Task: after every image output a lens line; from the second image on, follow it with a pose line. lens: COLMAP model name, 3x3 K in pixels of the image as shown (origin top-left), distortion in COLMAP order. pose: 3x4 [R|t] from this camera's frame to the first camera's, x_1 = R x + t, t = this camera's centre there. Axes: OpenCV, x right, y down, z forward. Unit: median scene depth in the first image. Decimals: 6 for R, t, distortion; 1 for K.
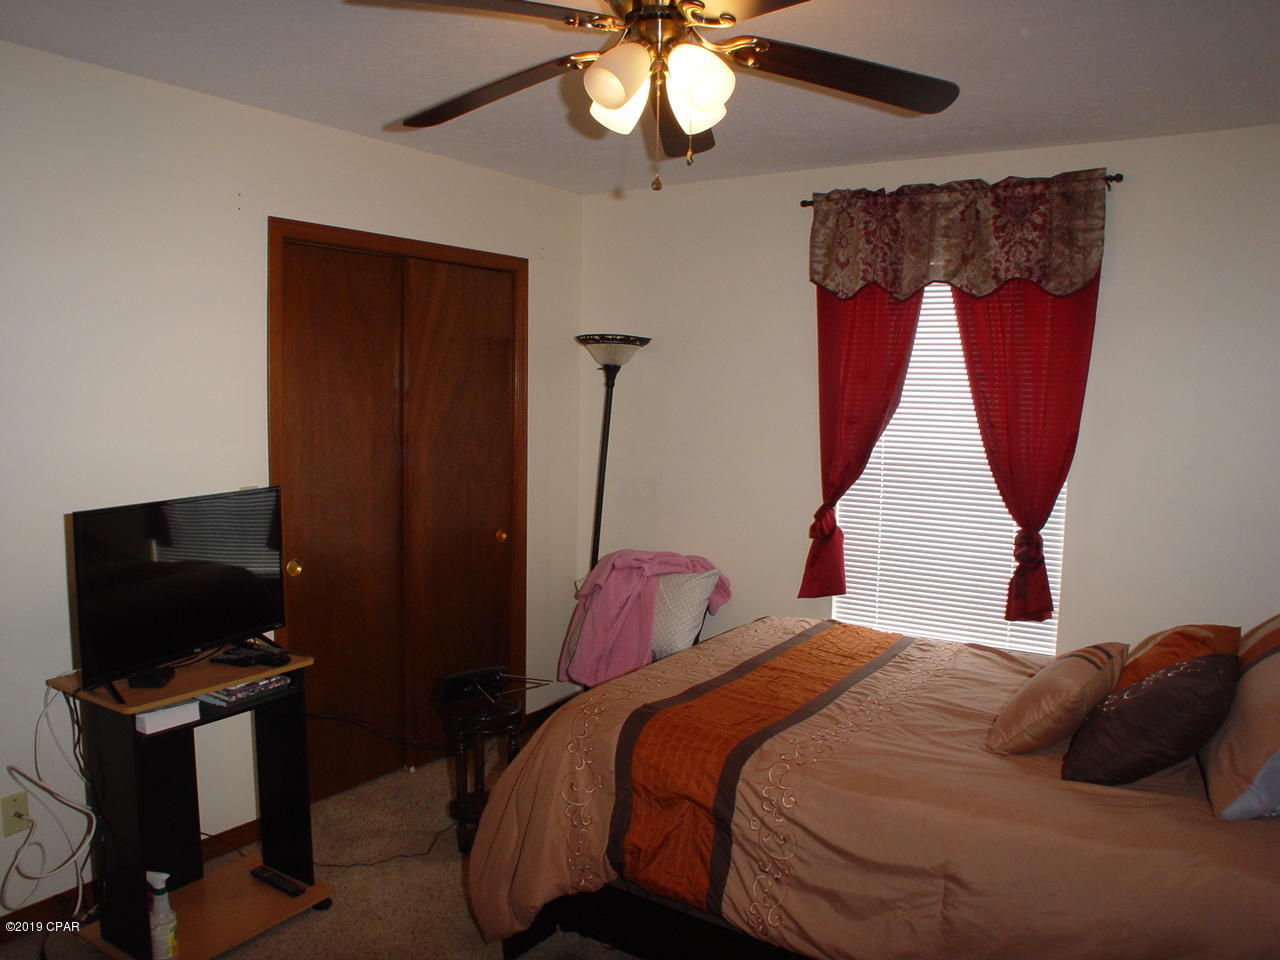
lens RADIAL K [[984.0, 0, 608.5], [0, 984.0, 477.7], [0, 0, 1]] dist [-0.194347, 0.130299]
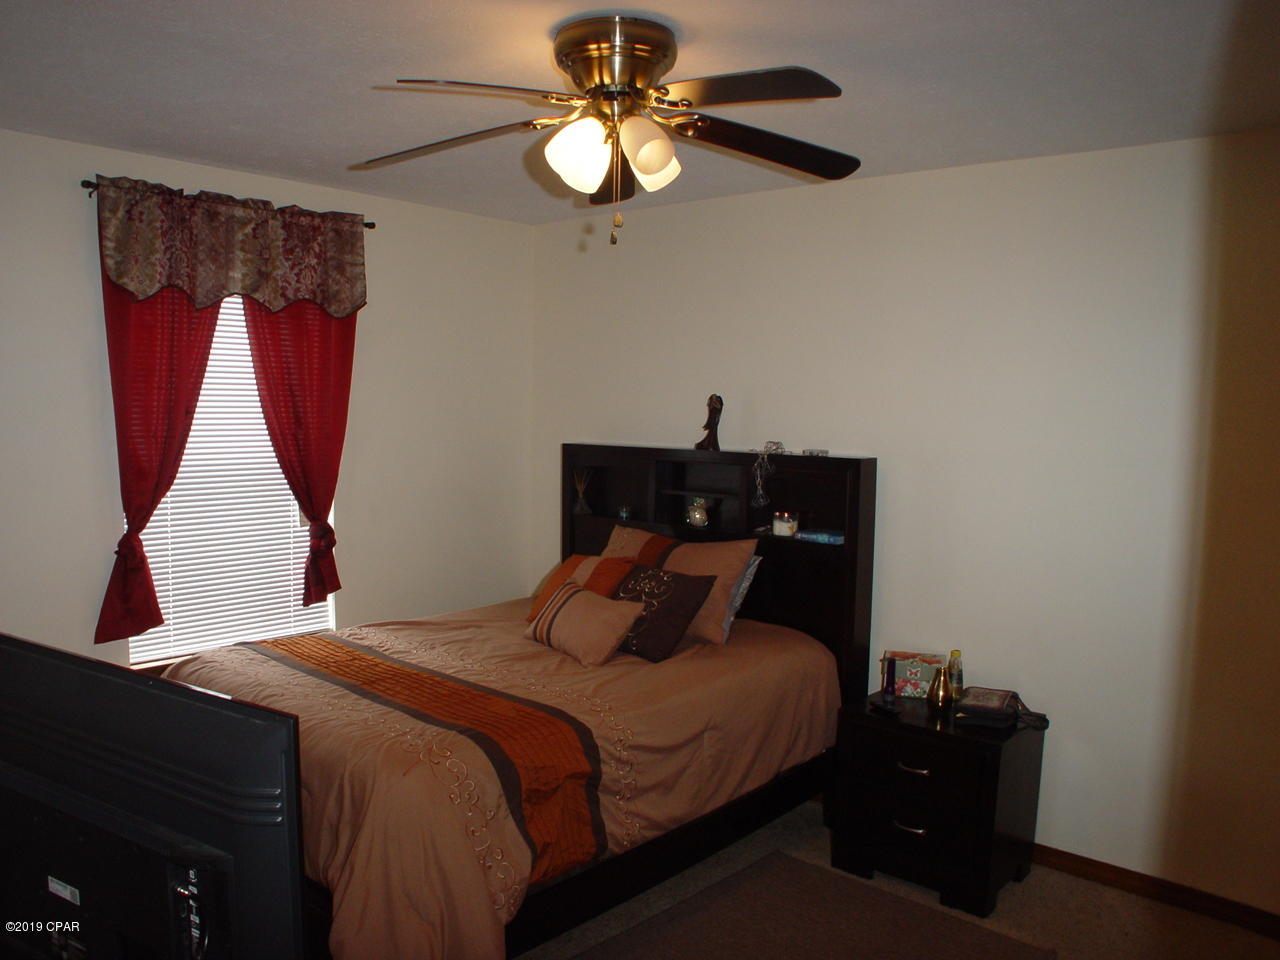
lens RADIAL K [[984.0, 0, 608.5], [0, 984.0, 477.7], [0, 0, 1]] dist [-0.194347, 0.130299]
pose [[0.115519, -0.094373, 0.988812, -0.650829], [0.065364, 0.994041, 0.087236, -0.075274], [-0.991152, 0.054555, 0.121000, 0.510506]]
